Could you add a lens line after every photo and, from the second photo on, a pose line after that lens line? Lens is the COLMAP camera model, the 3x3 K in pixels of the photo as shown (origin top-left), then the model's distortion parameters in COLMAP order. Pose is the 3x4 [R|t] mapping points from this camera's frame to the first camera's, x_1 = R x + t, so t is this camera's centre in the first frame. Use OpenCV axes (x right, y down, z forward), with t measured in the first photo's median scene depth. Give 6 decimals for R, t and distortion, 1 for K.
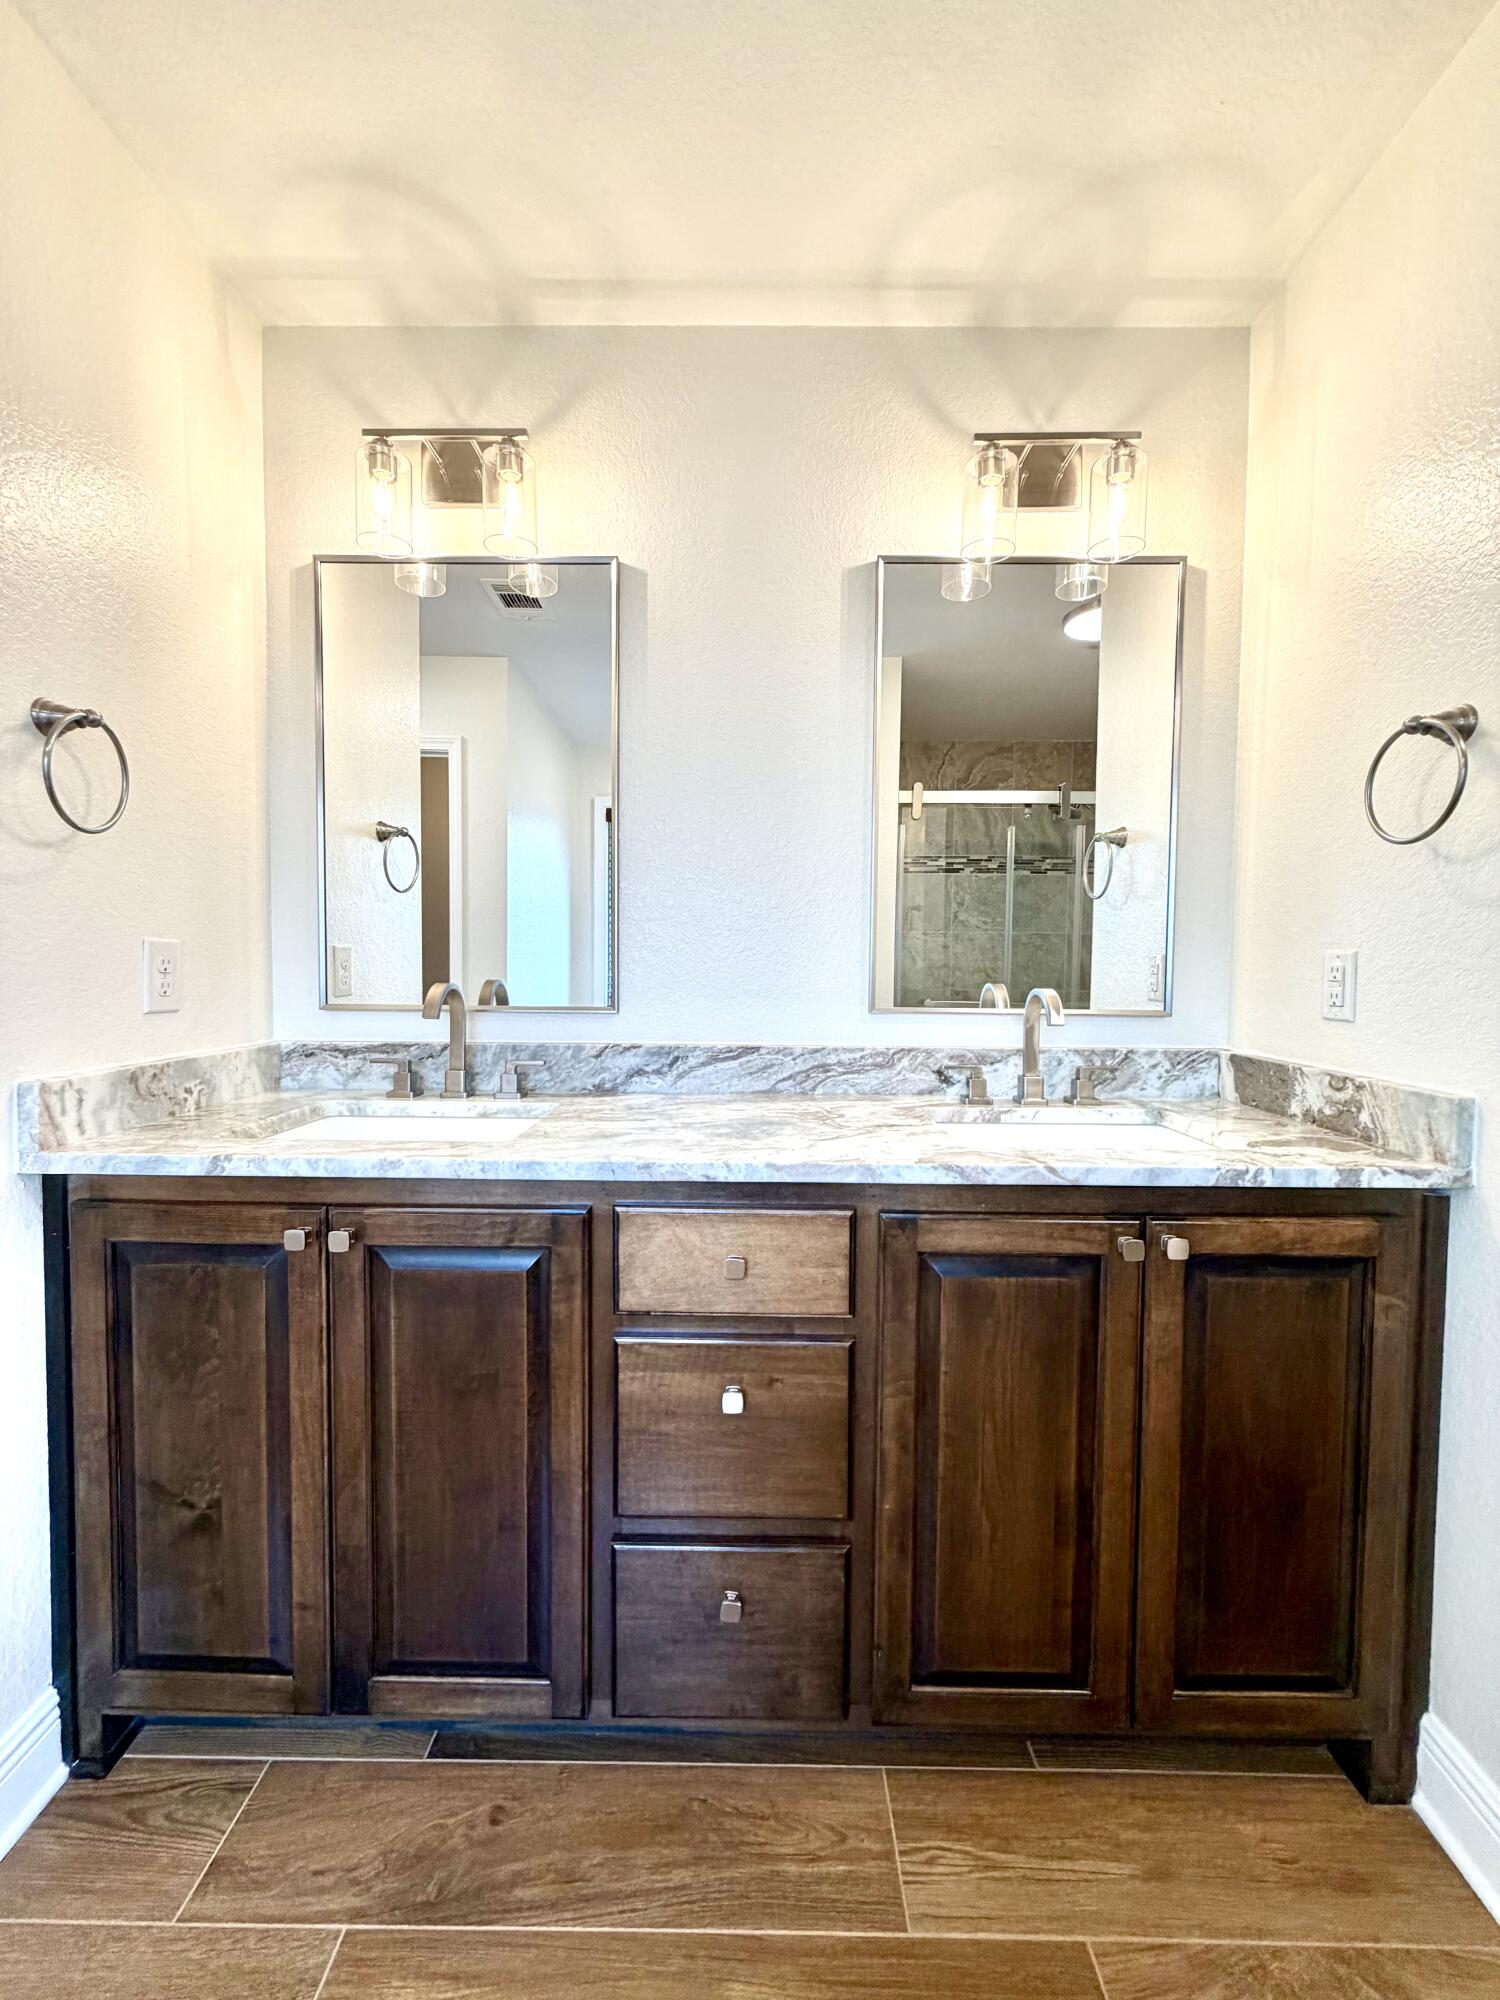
lens RADIAL K [[799.0, 0, 746.4], [0, 799.0, 993.6], [0, 0, 1]] dist [0.000517, 0.000493]
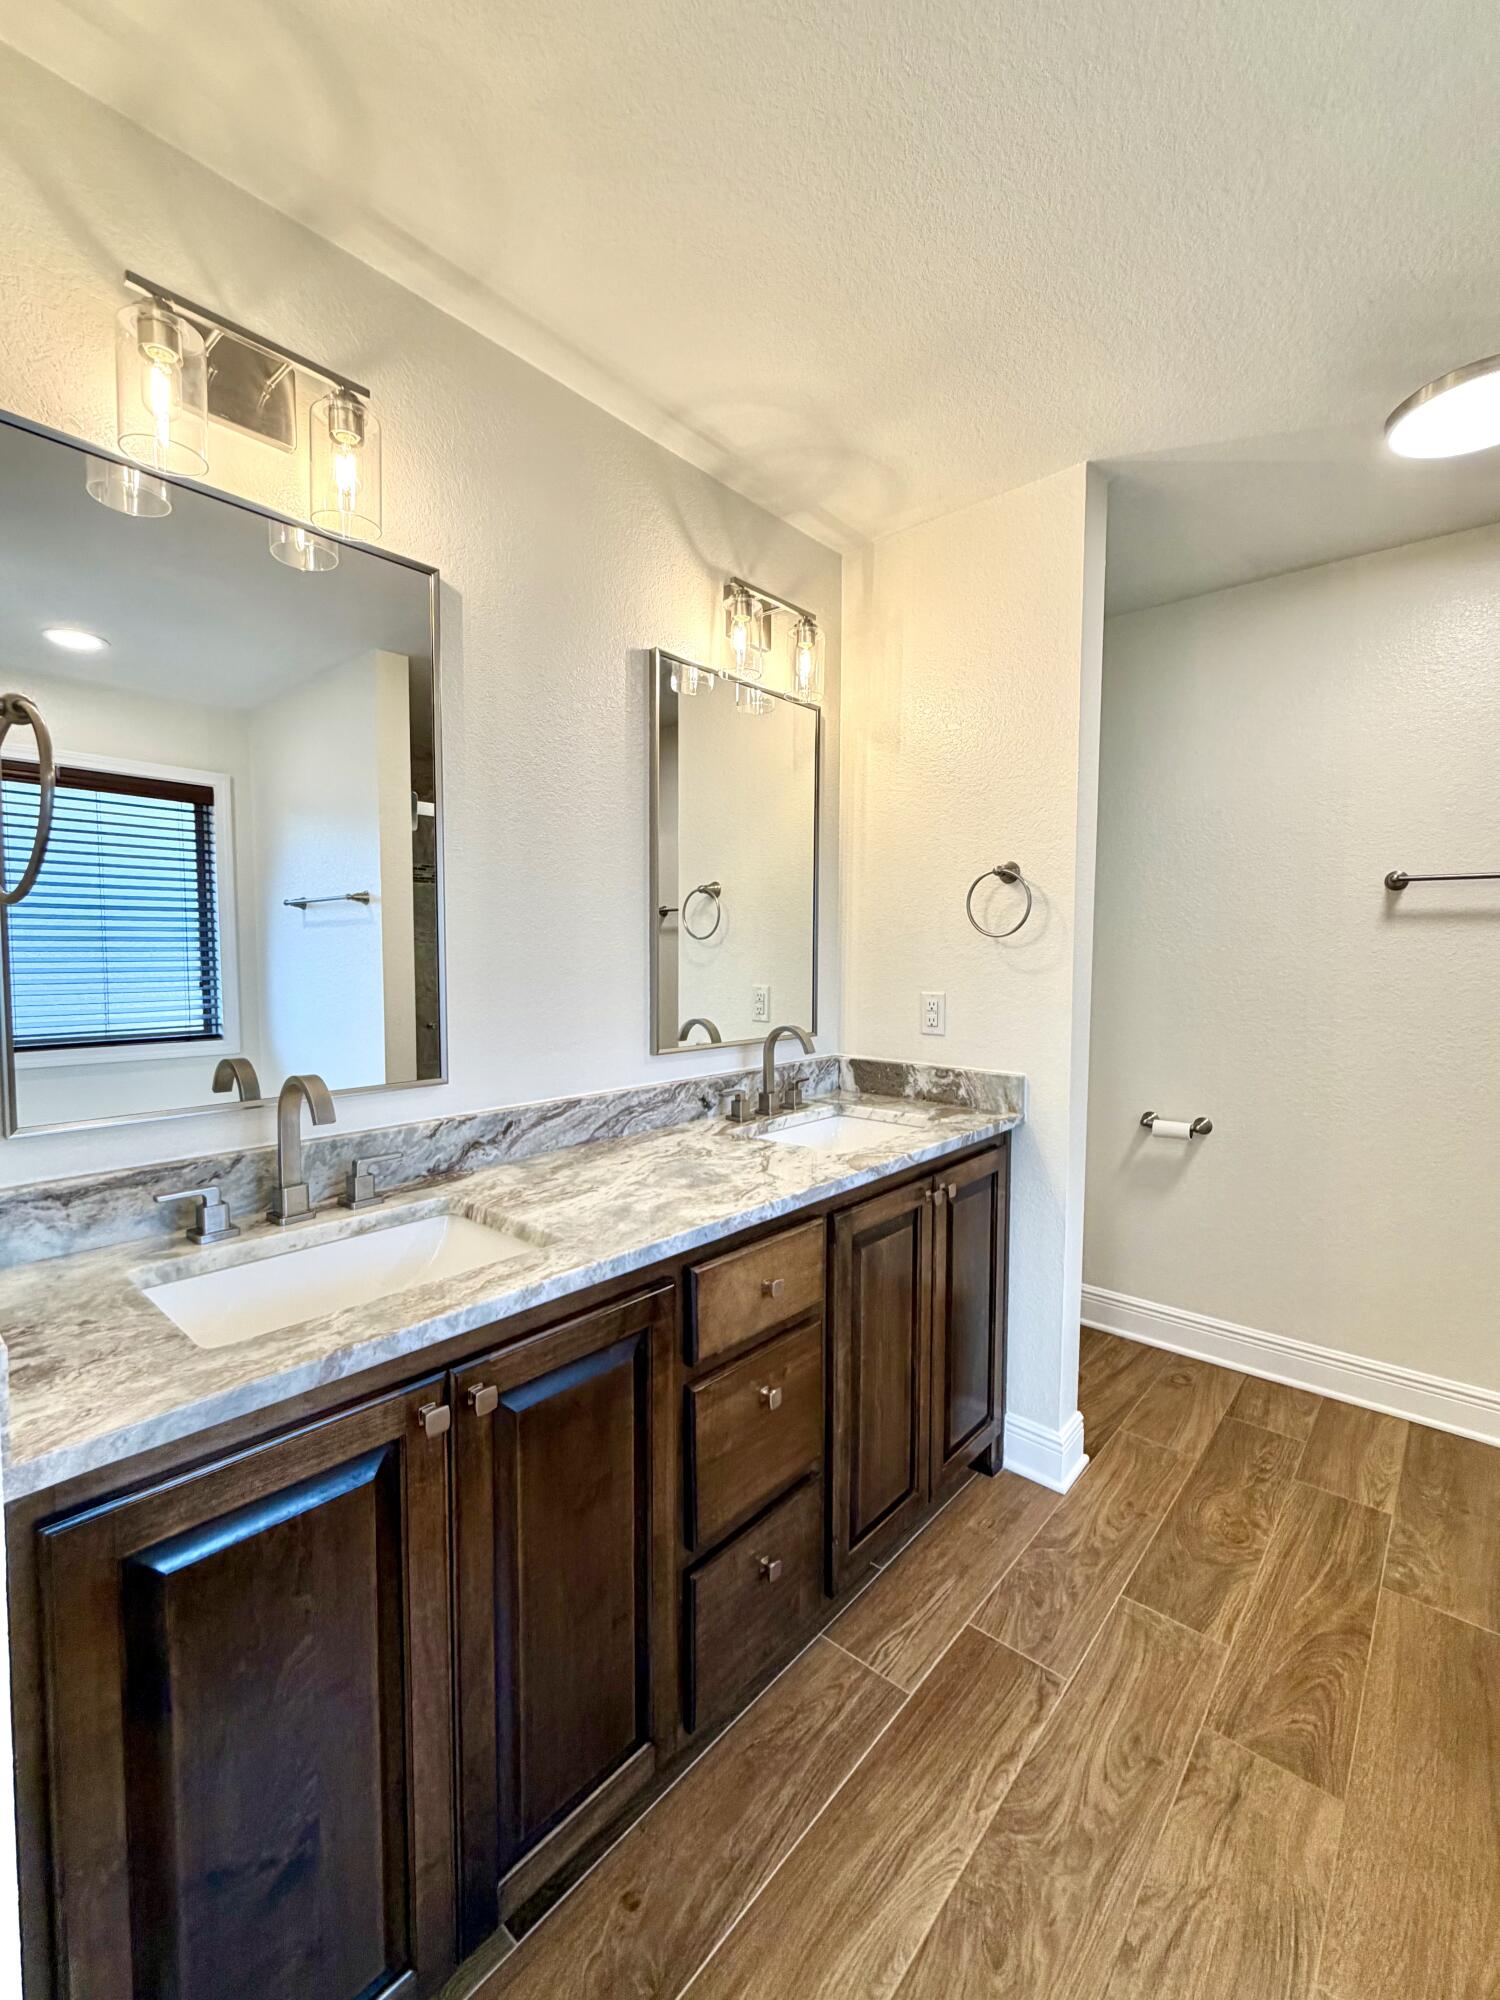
lens RADIAL K [[845.4, 0, 752.6], [0, 845.4, 997.7], [0, 0, 1]] dist [0.000140, 0.000226]
pose [[0.648382, -0.049031, 0.759735, -0.829655], [0.034391, 0.998792, 0.035108, -0.118519], [-0.760538, 0.003365, 0.649285, 0.164061]]
